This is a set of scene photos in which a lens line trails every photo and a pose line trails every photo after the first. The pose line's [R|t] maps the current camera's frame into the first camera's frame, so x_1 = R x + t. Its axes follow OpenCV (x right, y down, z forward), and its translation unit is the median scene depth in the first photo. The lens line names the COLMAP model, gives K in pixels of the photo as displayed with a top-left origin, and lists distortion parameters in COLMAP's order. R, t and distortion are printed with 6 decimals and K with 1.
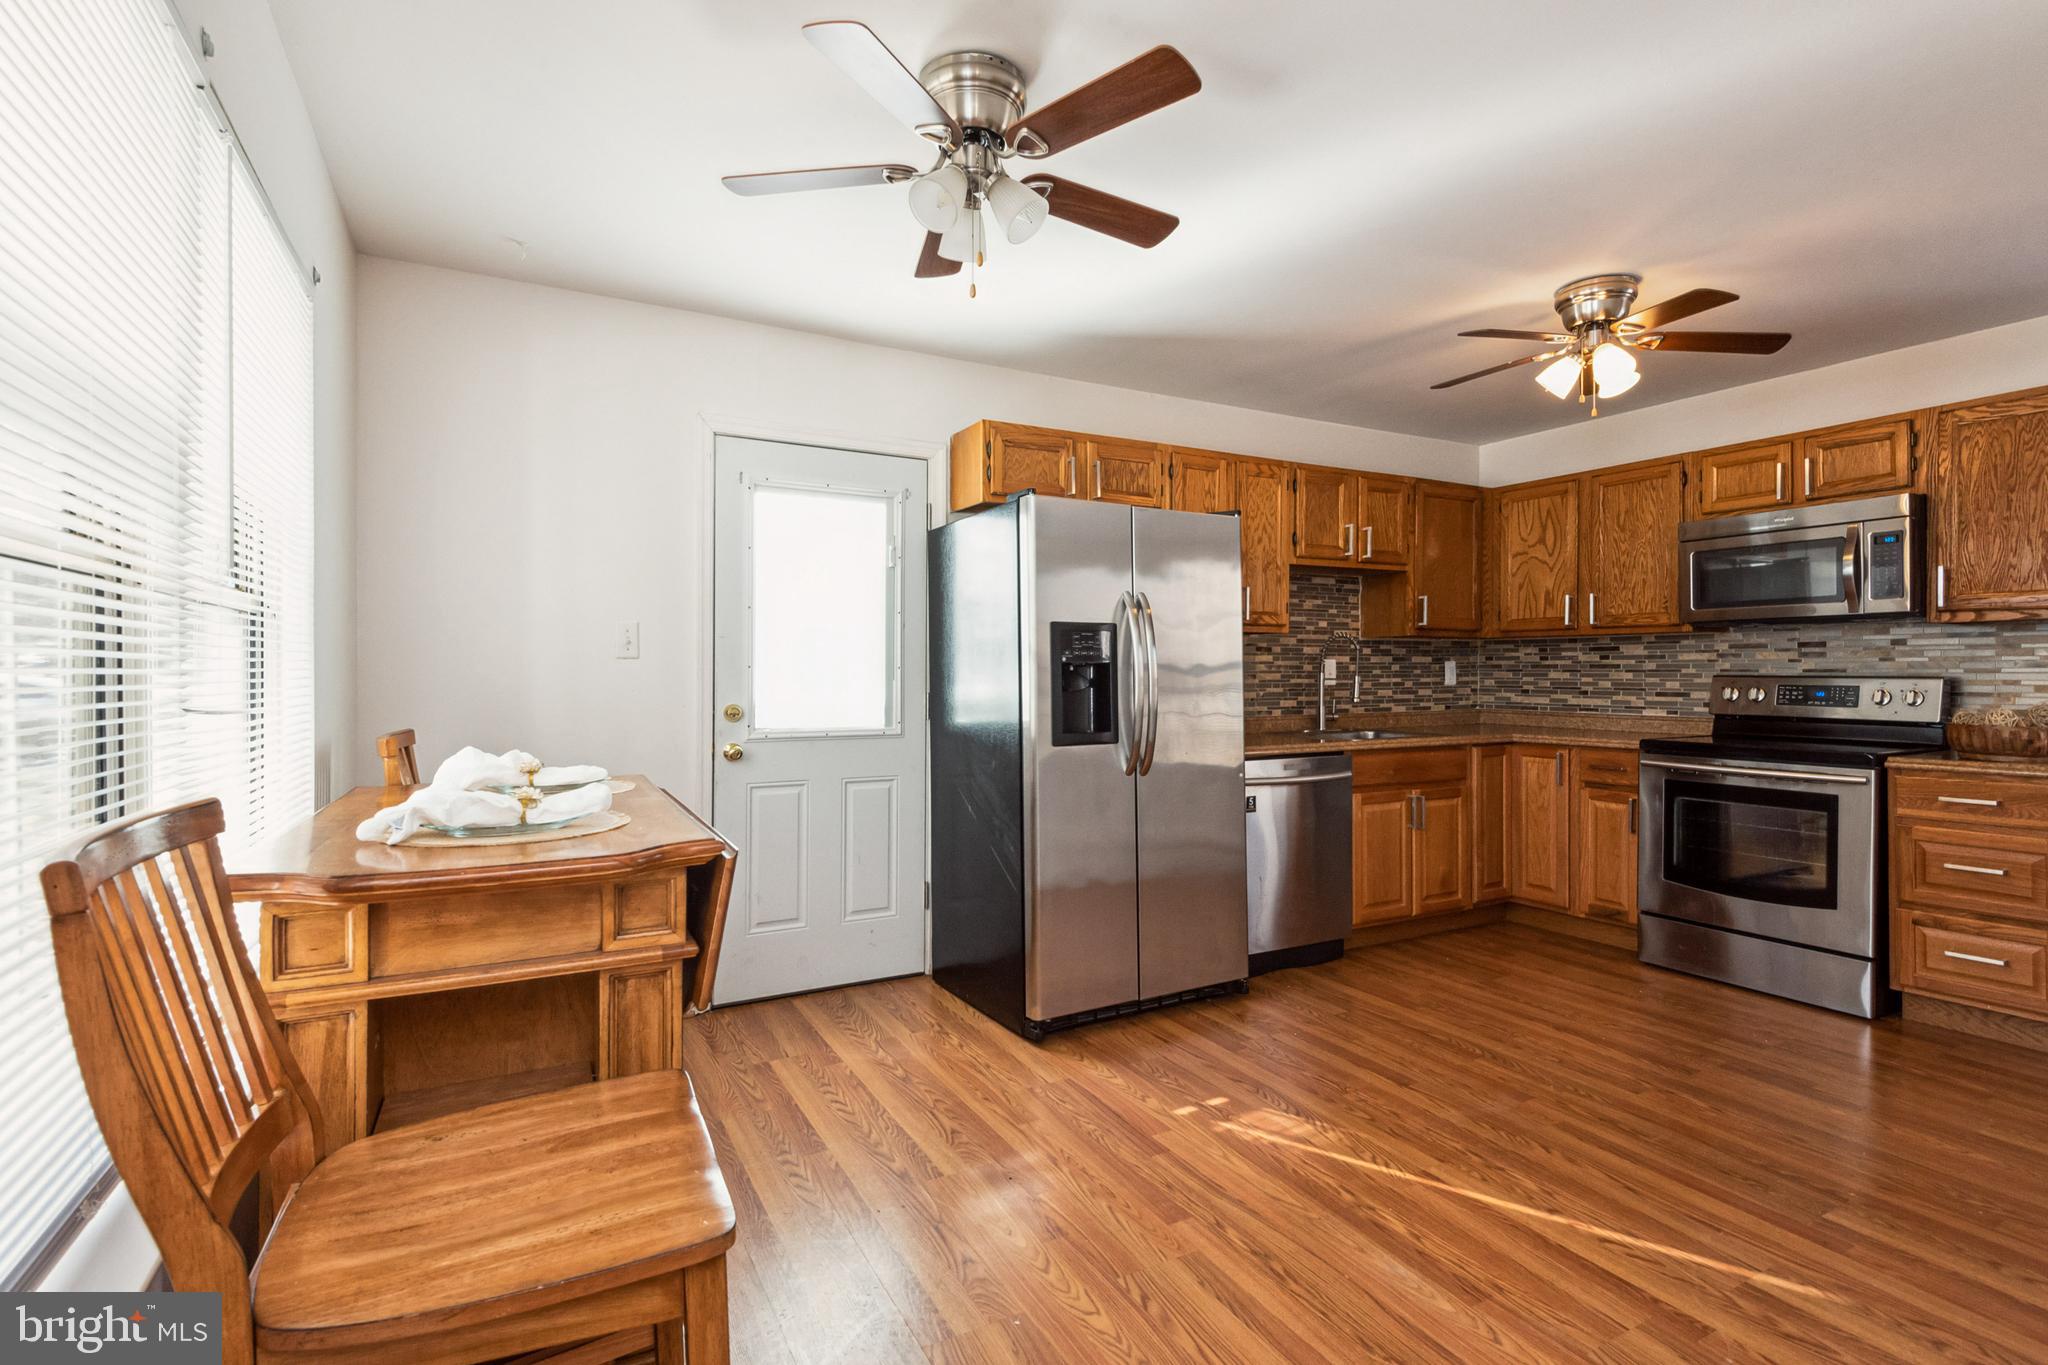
lens RADIAL K [[957.8, 0, 999.2], [0, 957.8, 673.1], [0, 0, 1]] dist [0.006563, -0.009311]
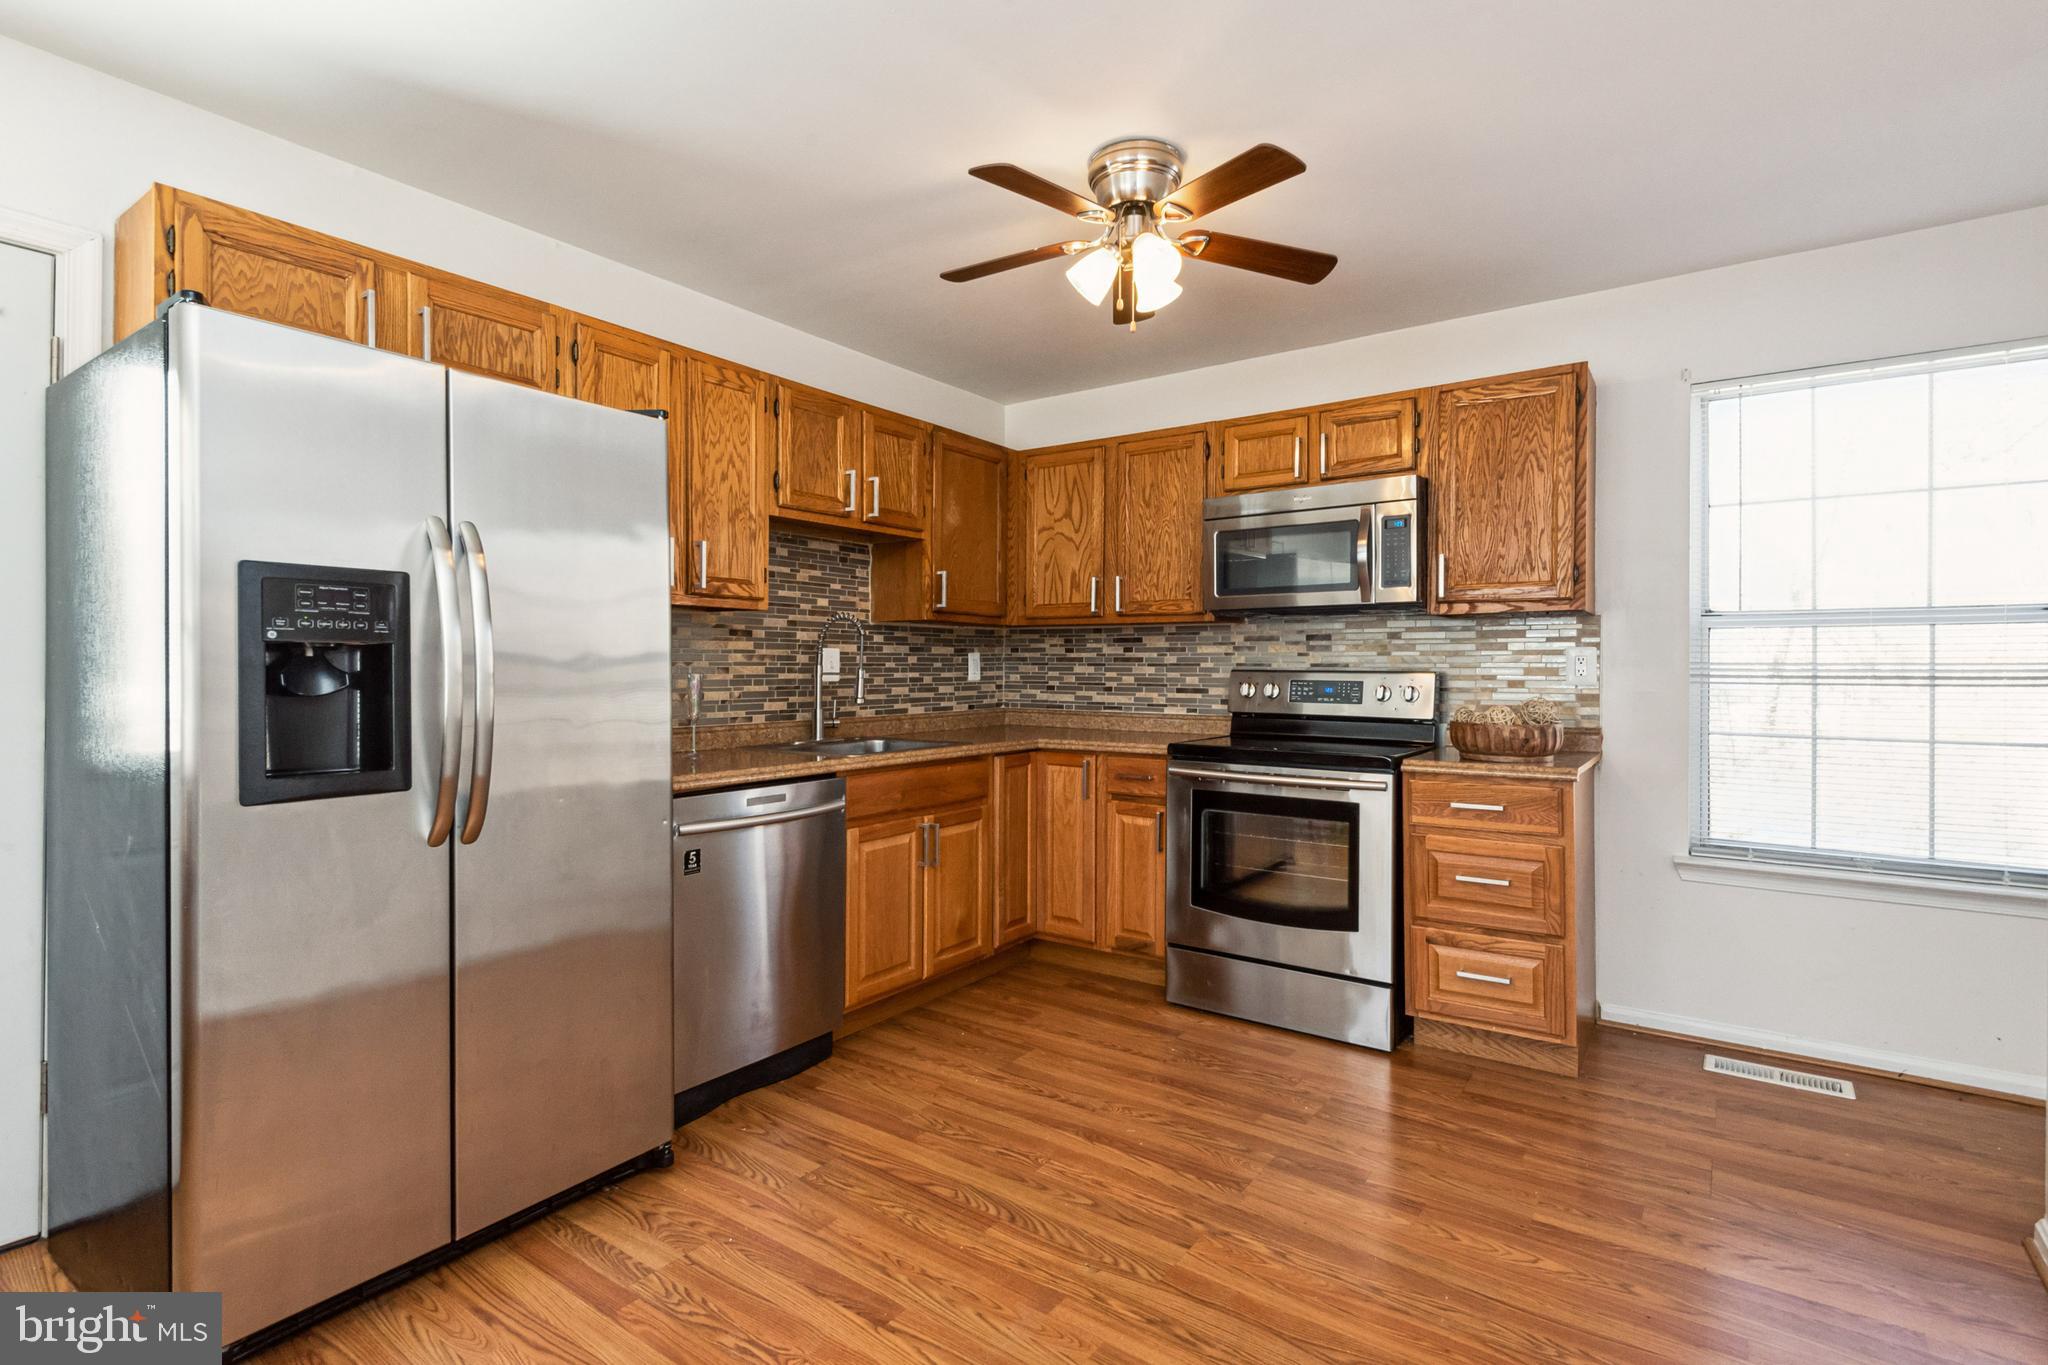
lens RADIAL K [[987.4, 0, 1015.7], [0, 987.4, 663.8], [0, 0, 1]] dist [0.035007, 0.000035]
pose [[0.892336, 0.005269, 0.451341, 0.161462], [-0.003622, 0.999983, -0.004513, 0.001970], [-0.451357, 0.002392, 0.892340, 0.300189]]
